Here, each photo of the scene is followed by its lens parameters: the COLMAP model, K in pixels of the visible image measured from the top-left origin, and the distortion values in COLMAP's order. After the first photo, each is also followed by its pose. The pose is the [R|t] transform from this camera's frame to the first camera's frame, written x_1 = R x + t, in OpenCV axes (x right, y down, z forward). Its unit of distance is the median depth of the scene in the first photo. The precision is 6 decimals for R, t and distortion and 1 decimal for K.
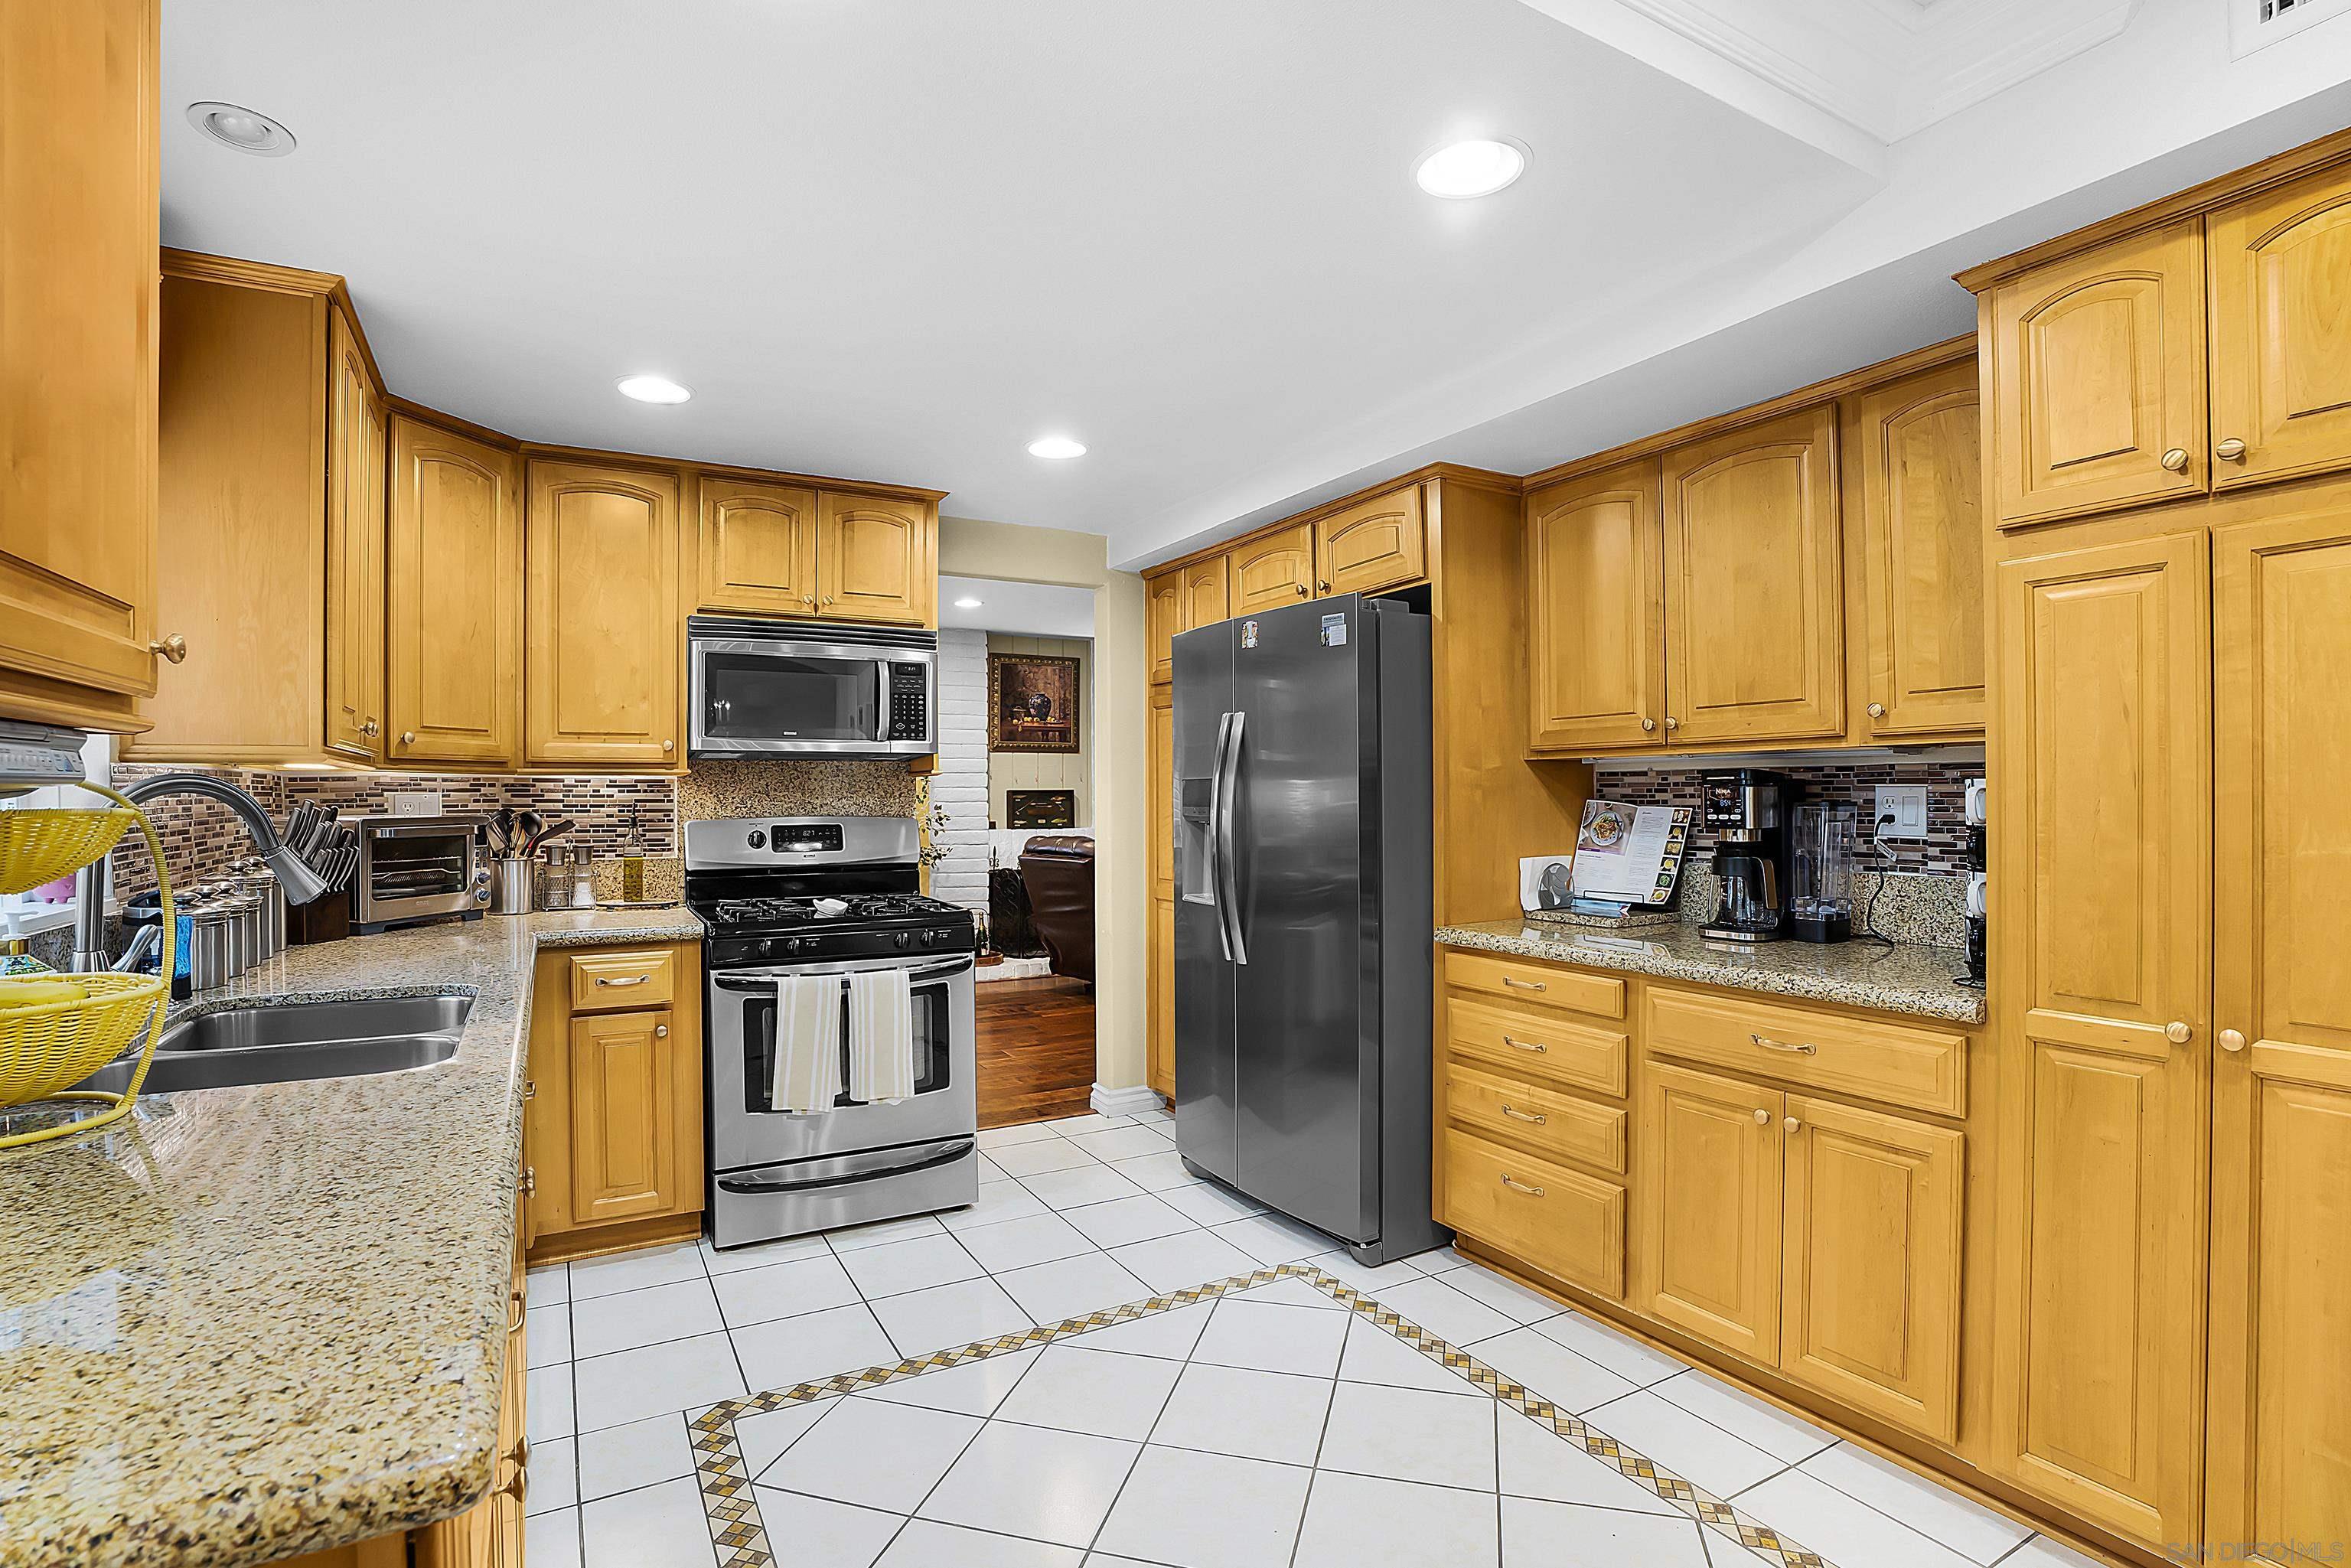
lens RADIAL K [[1125.3, 0, 1159.7], [0, 1125.3, 789.2], [0, 0, 1]] dist [-0.075349, 0.033296]
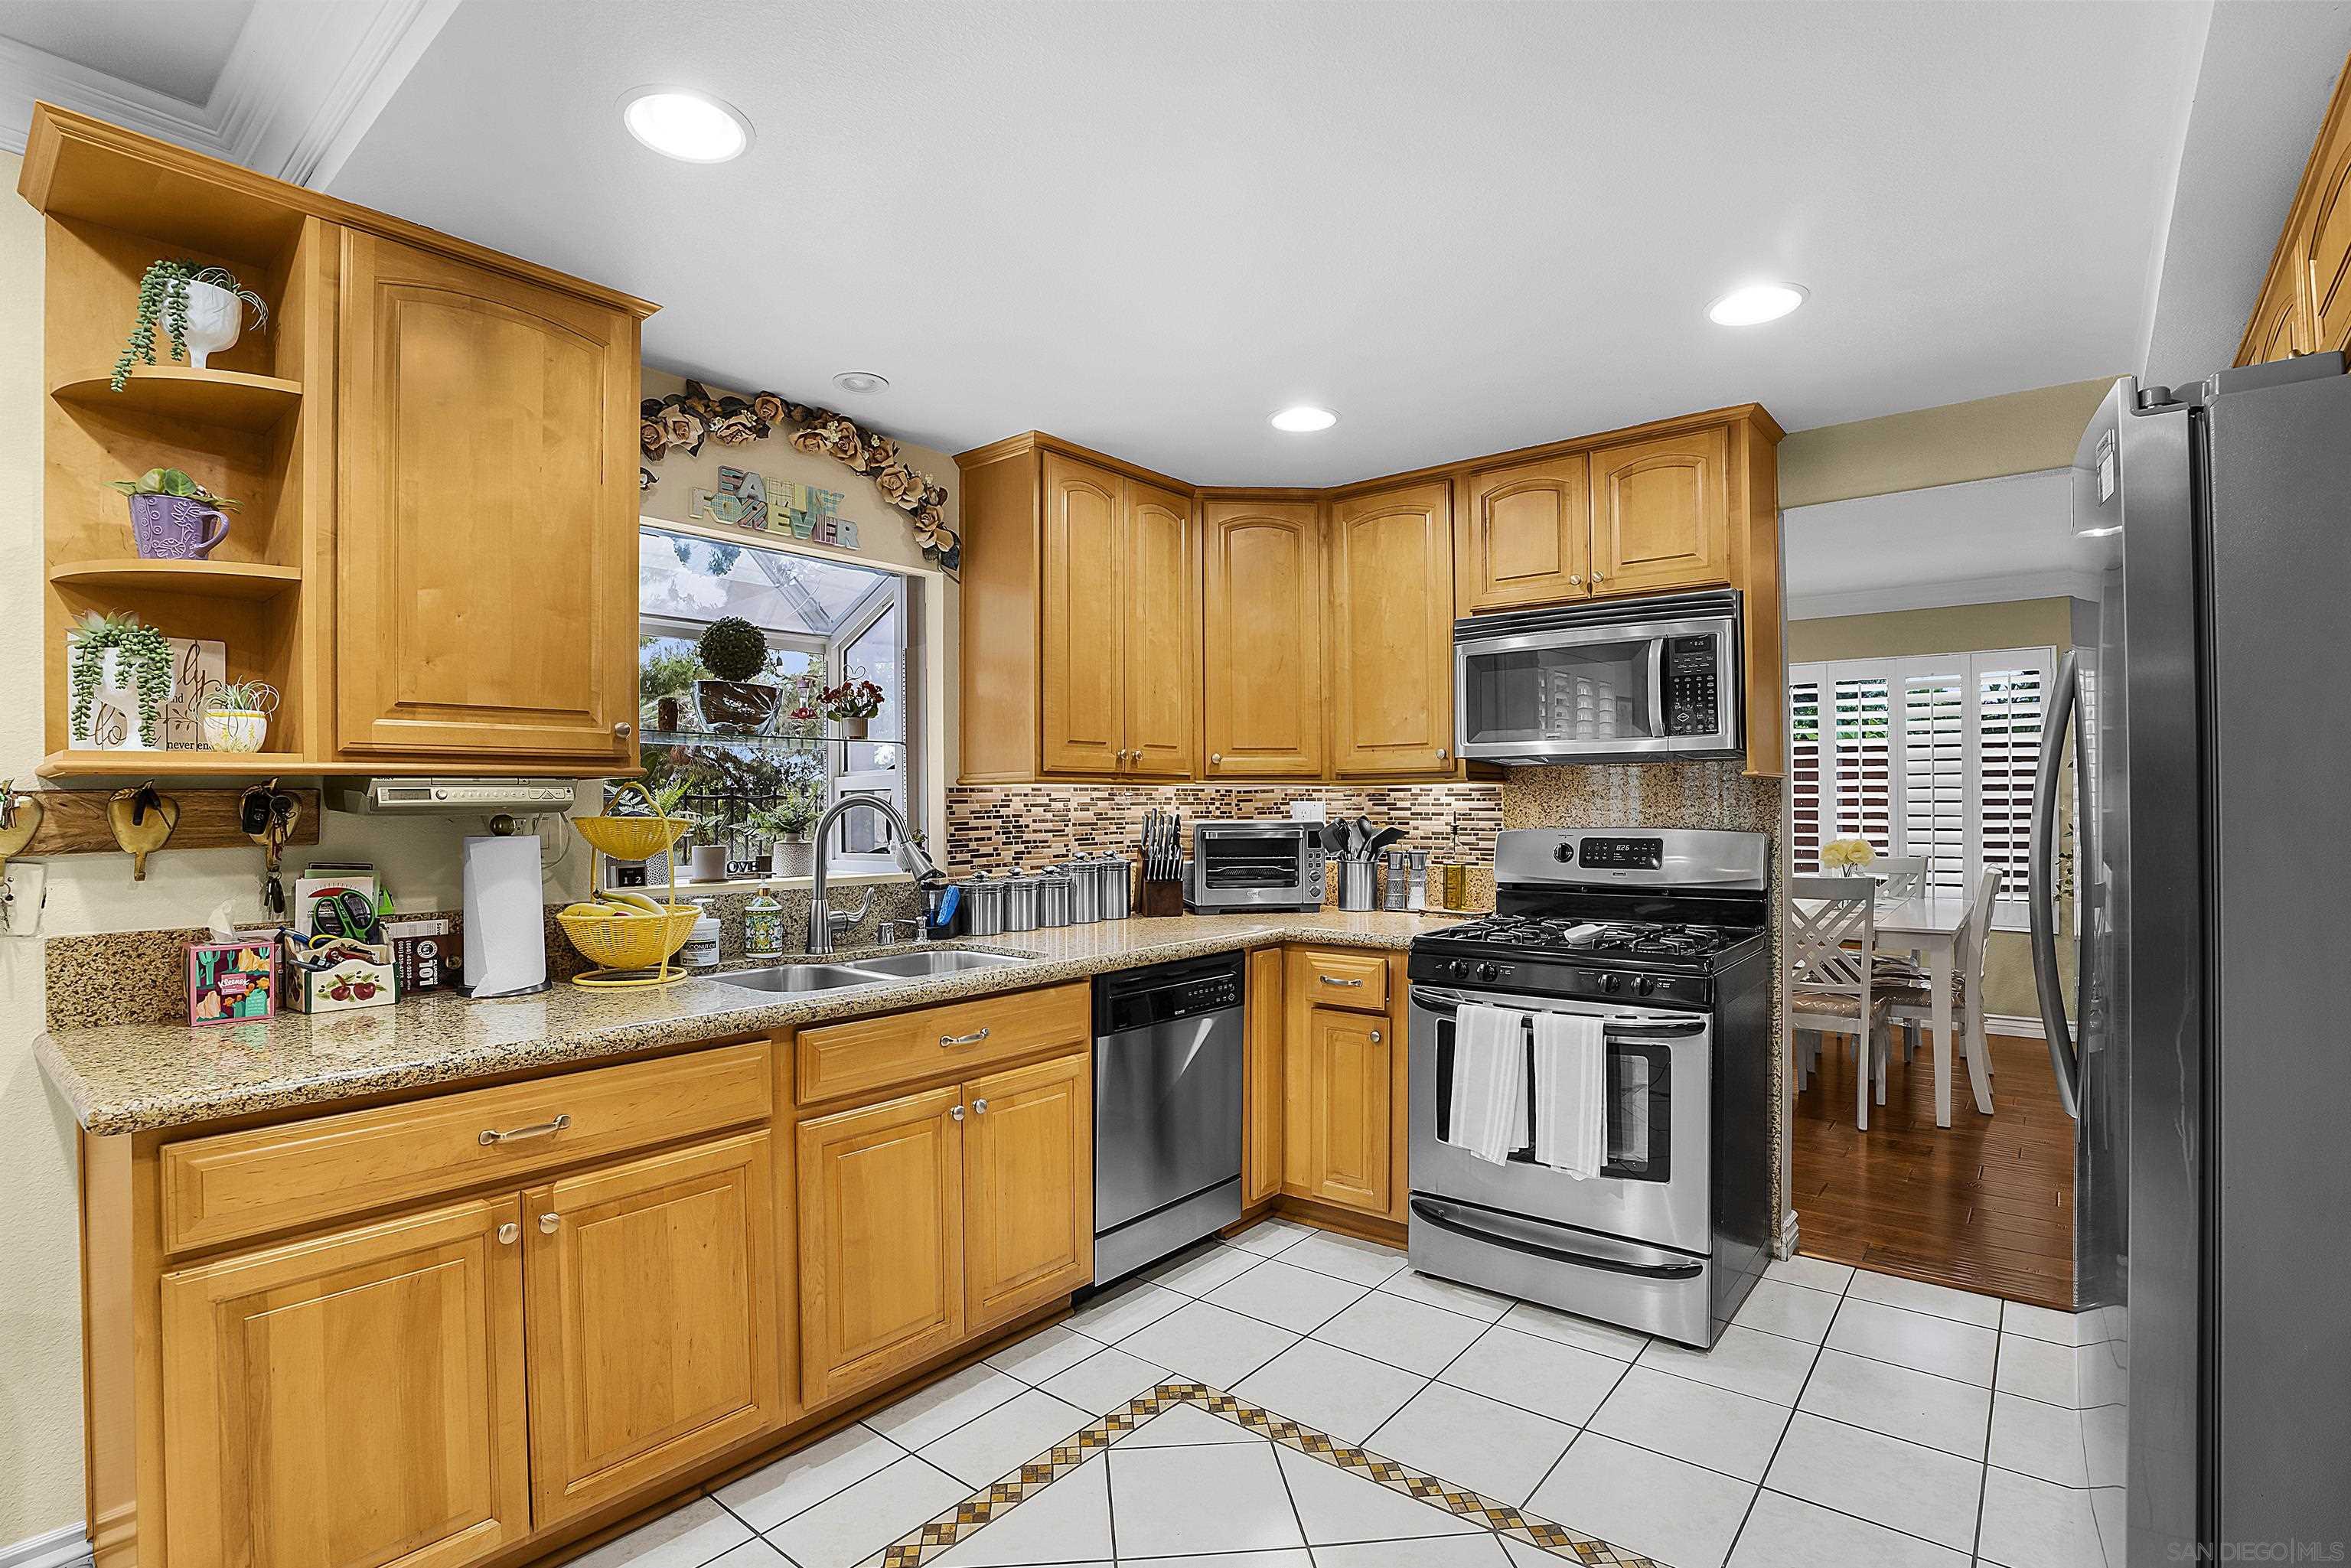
lens RADIAL K [[1125.3, 0, 1159.7], [0, 1125.3, 789.2], [0, 0, 1]] dist [-0.075349, 0.033296]
pose [[0.365034, -0.011667, -0.930921, 0.411556], [0.005067, 0.999932, -0.010545, 0.001642], [0.930980, -0.000868, 0.365068, 0.414387]]
